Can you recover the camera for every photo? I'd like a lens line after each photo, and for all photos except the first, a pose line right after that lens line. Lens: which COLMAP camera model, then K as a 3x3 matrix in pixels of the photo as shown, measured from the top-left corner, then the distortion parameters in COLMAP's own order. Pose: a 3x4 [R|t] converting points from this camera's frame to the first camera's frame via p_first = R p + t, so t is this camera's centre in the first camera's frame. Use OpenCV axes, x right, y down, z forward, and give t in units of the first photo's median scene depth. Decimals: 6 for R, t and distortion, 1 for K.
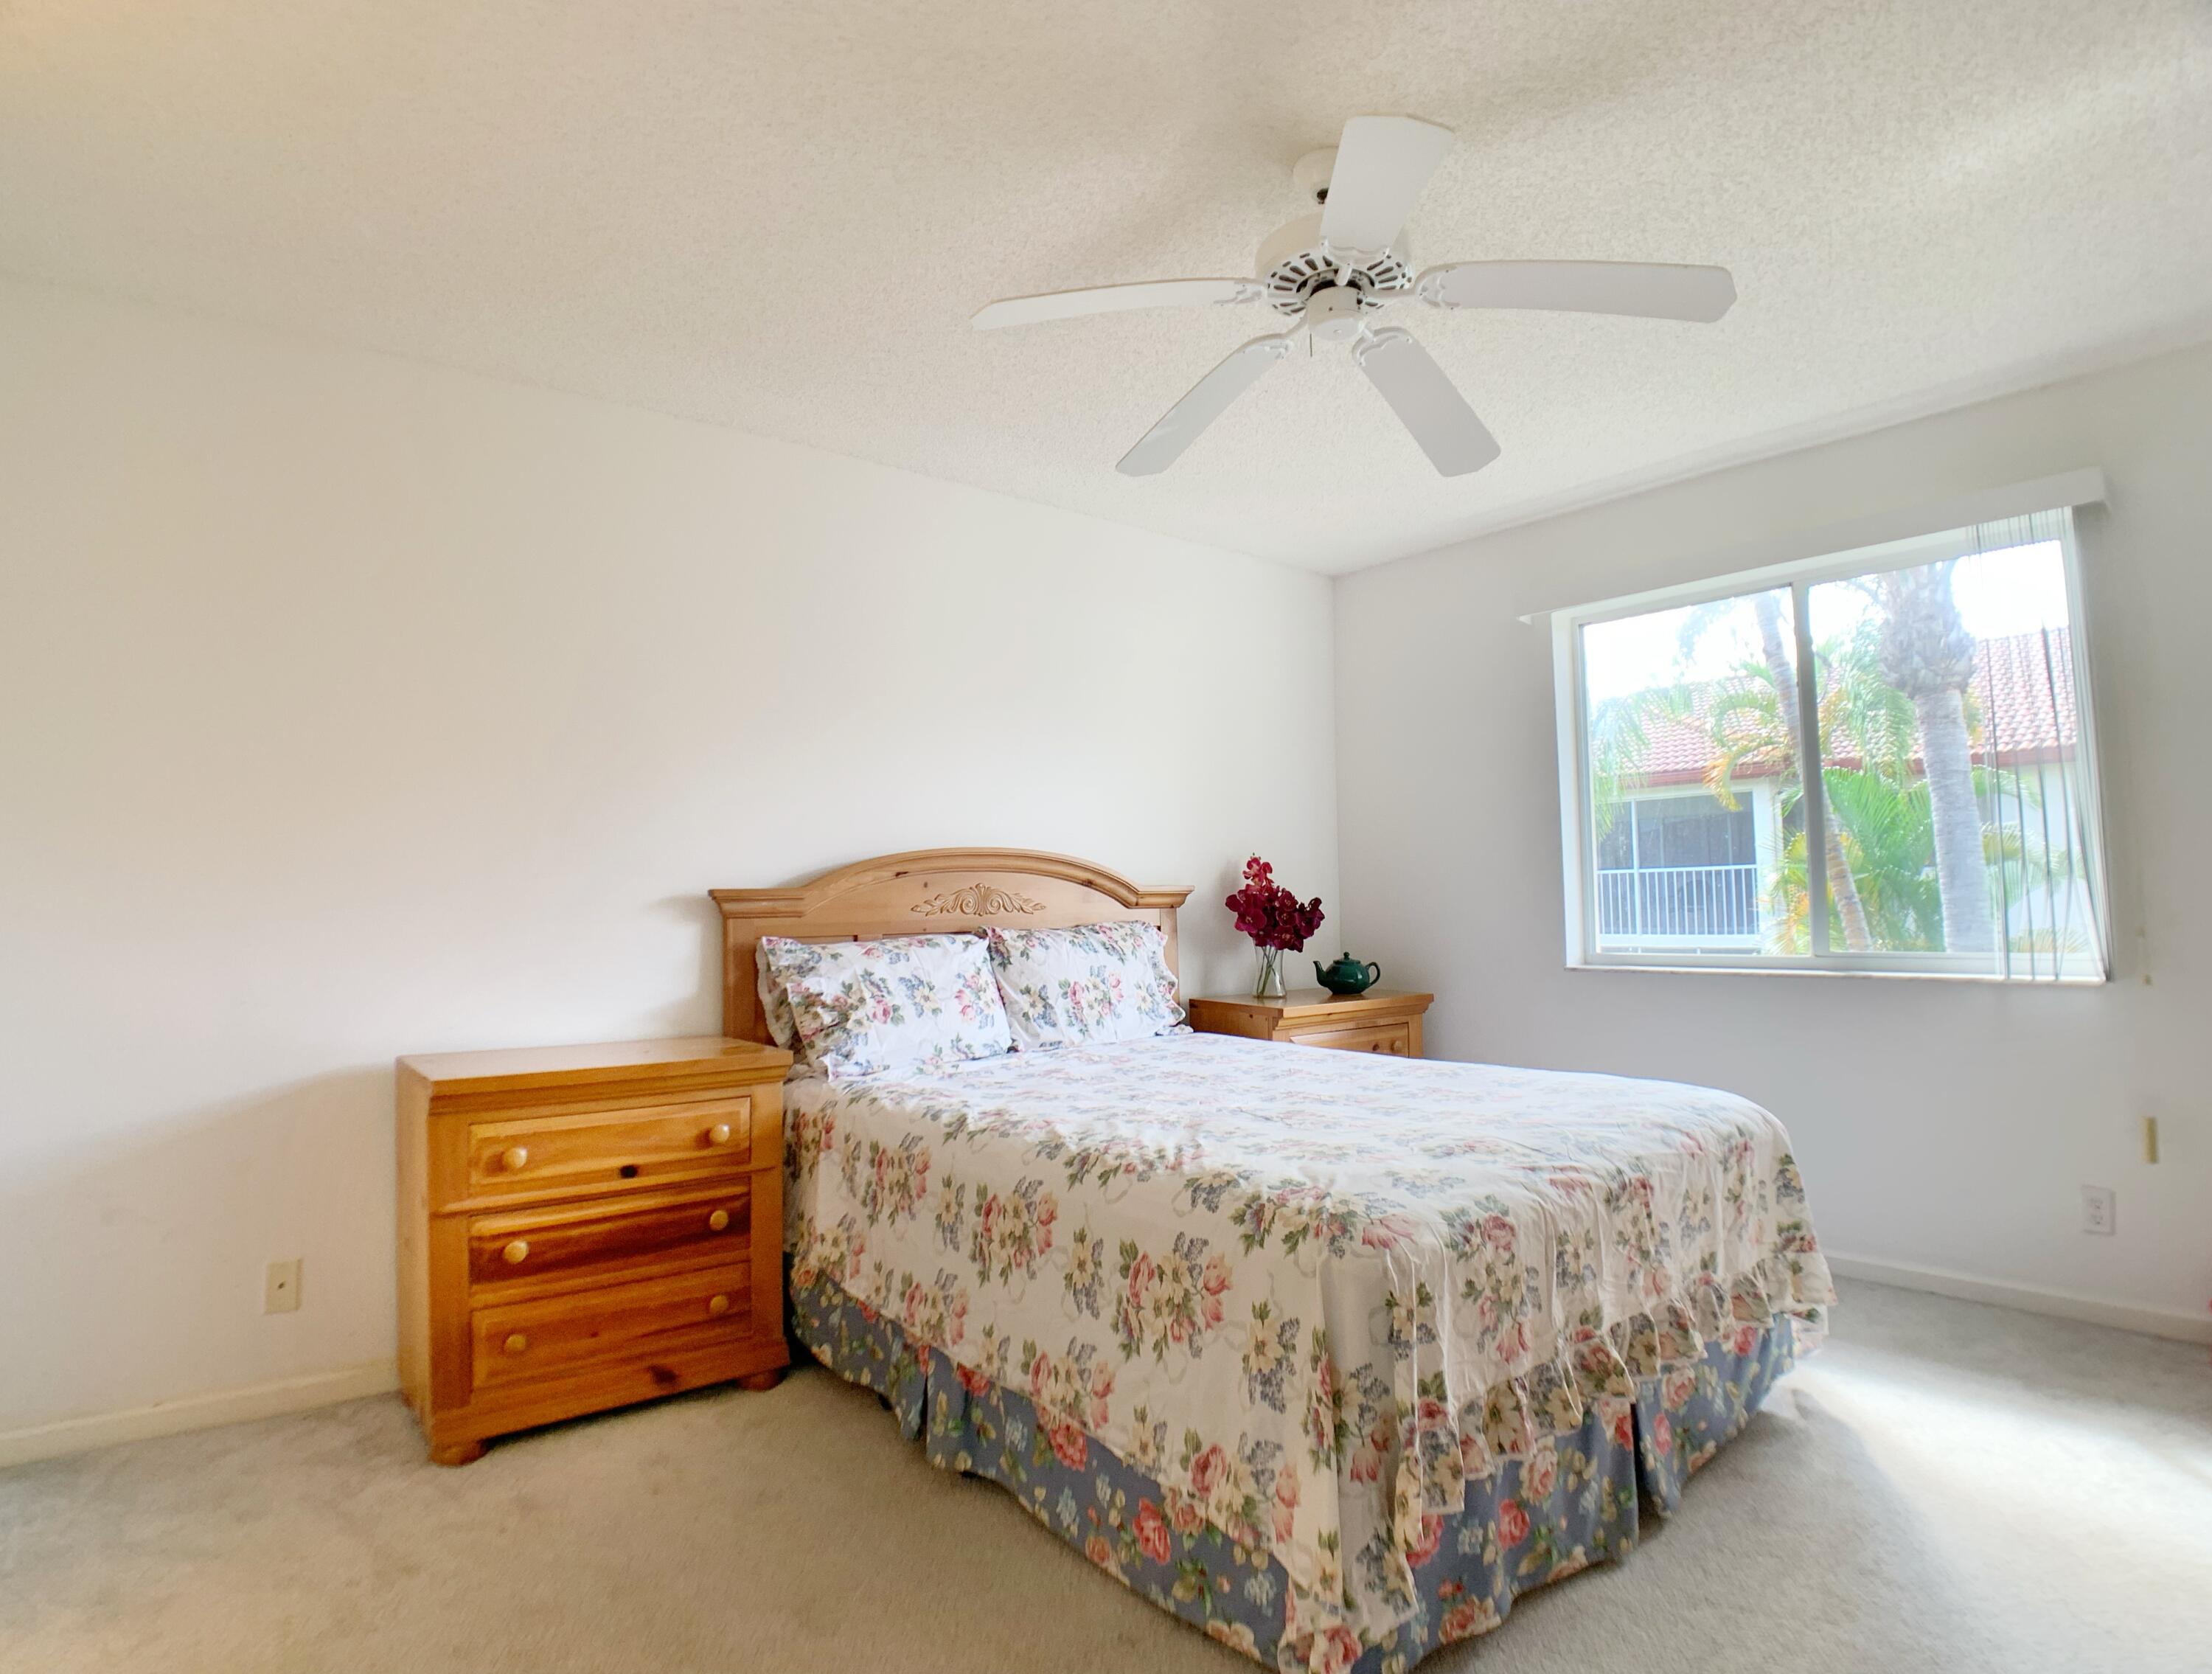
lens RADIAL K [[1171.7, 0, 1120.9], [0, 1171.7, 823.2], [0, 0, 1]] dist [-0.089691, 0.009584]
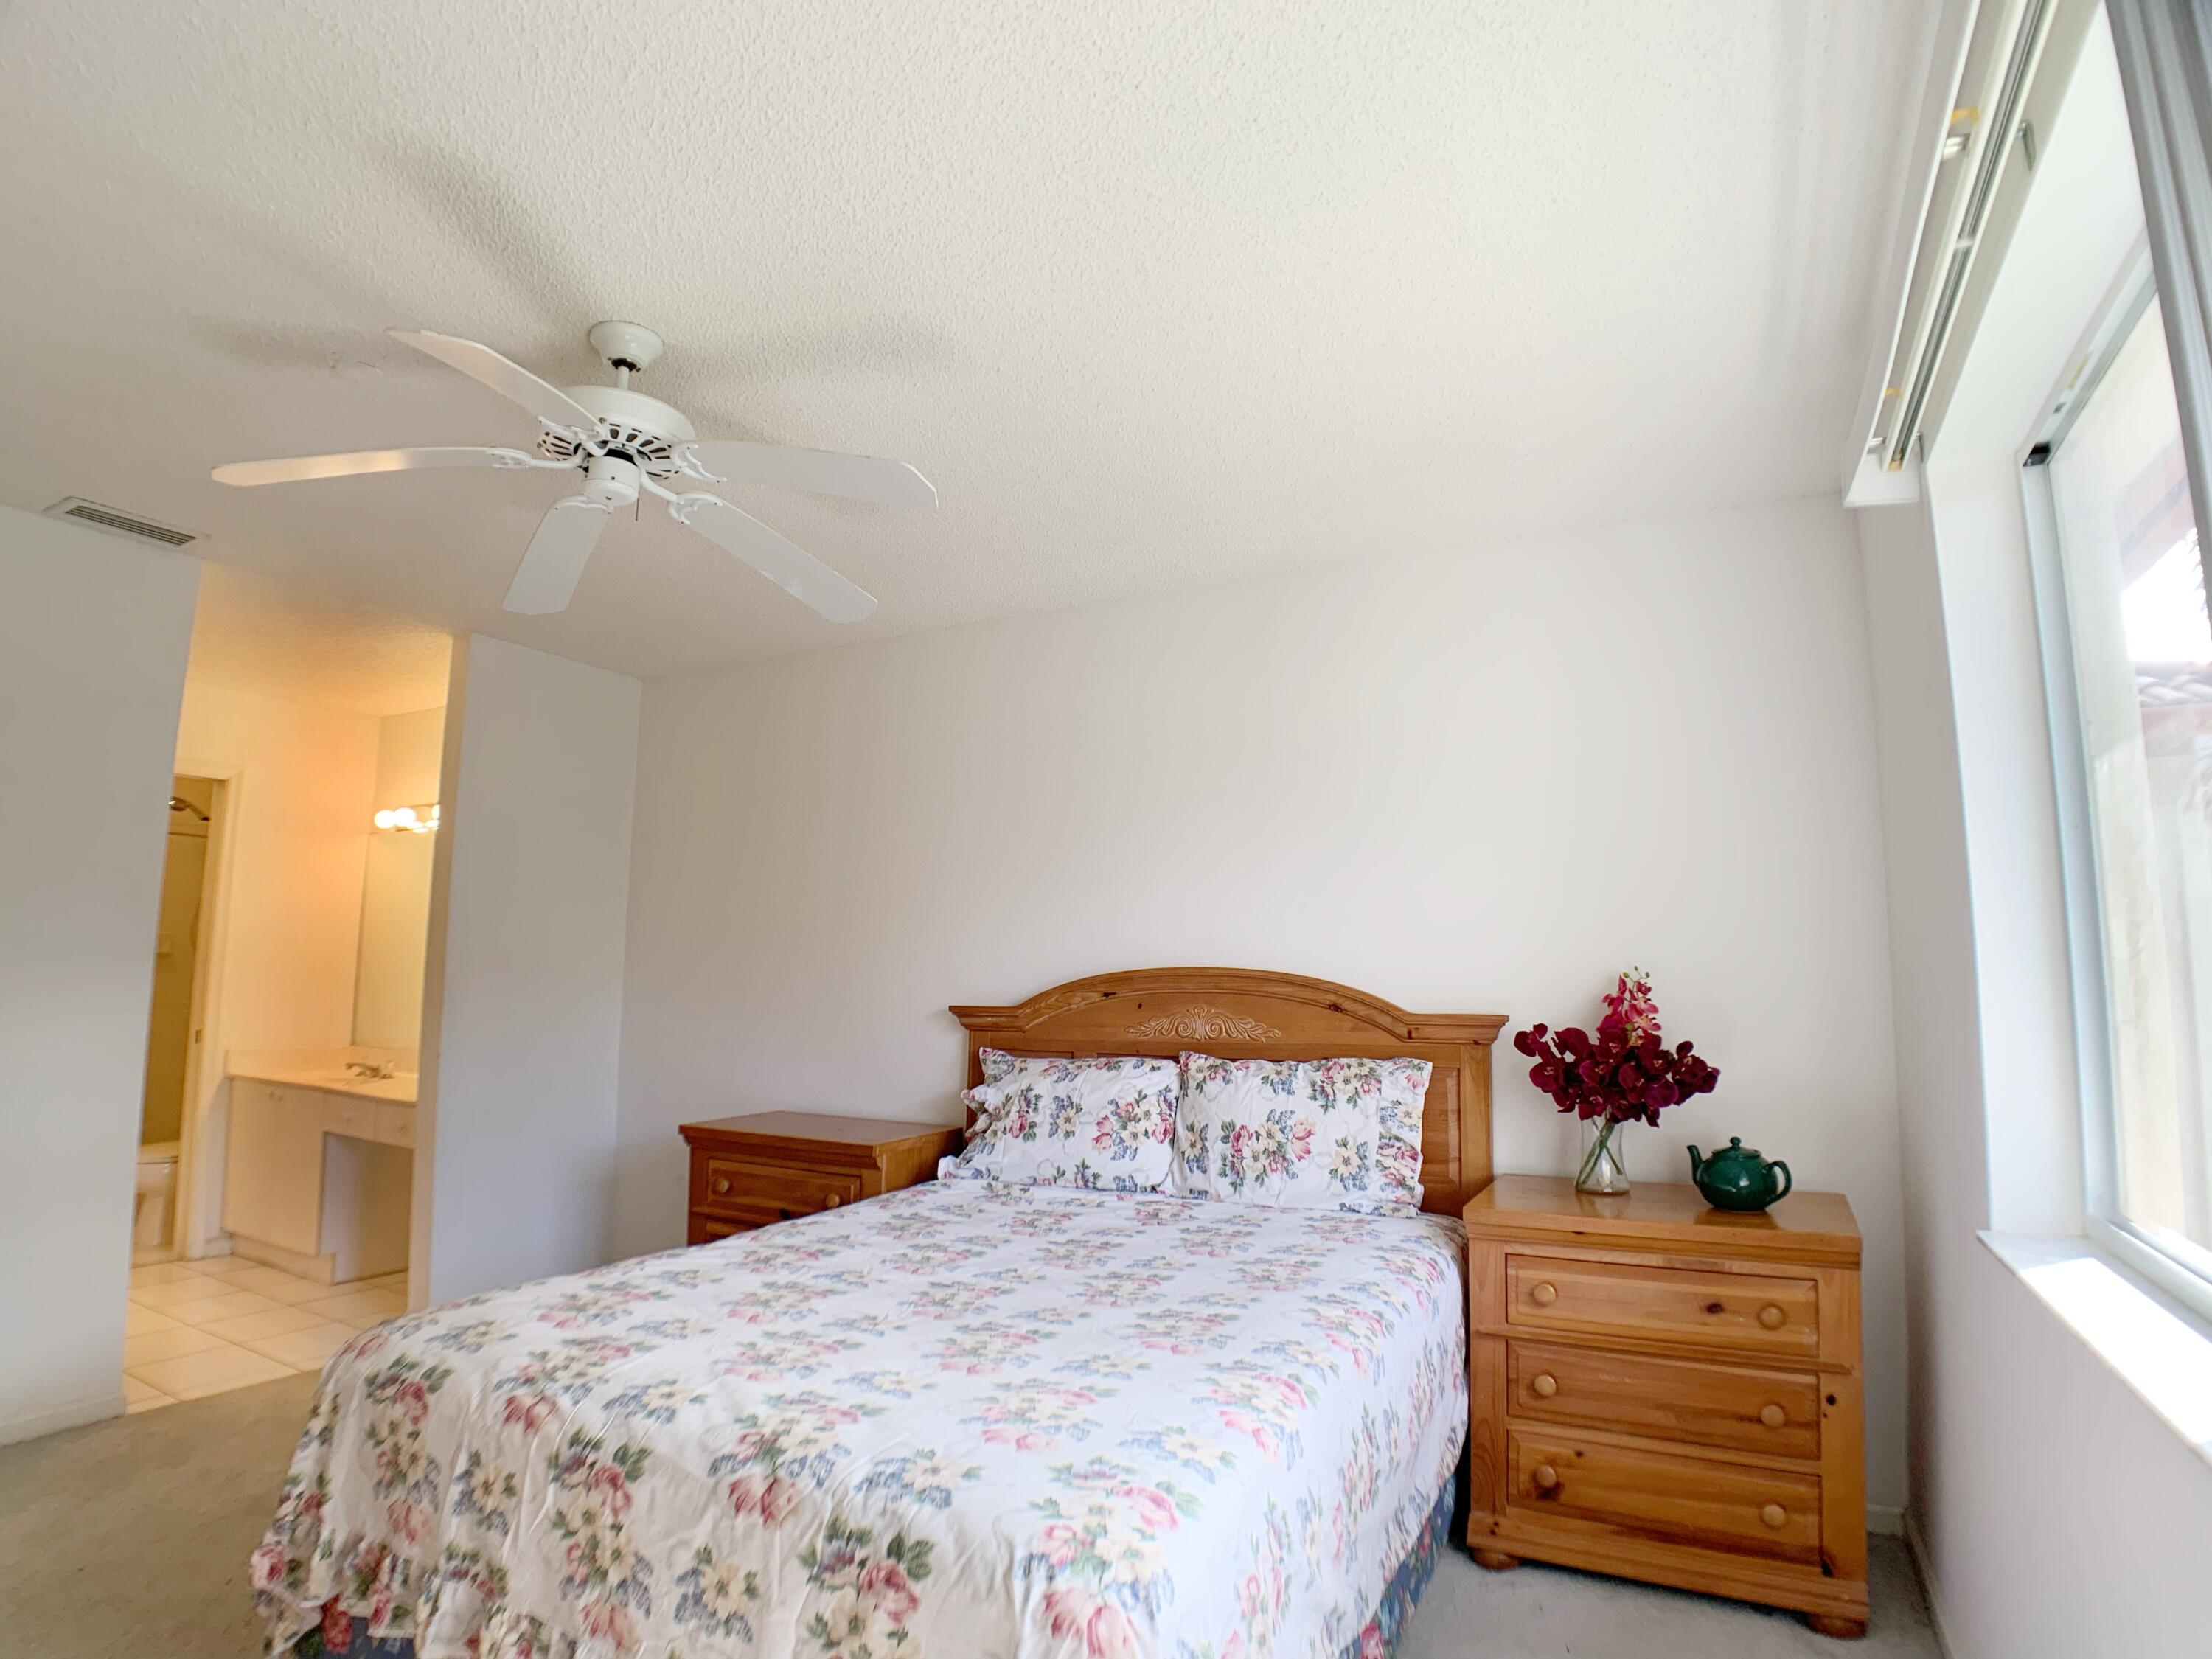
lens RADIAL K [[1160.6, 0, 1068.9], [0, 1160.6, 829.4], [0, 0, 1]] dist [-0.087090, 0.010250]
pose [[0.374224, -0.100172, -0.921912, 1.074494], [0.049568, 0.994888, -0.087981, -0.018442], [0.926012, -0.012772, 0.377277, 0.854622]]
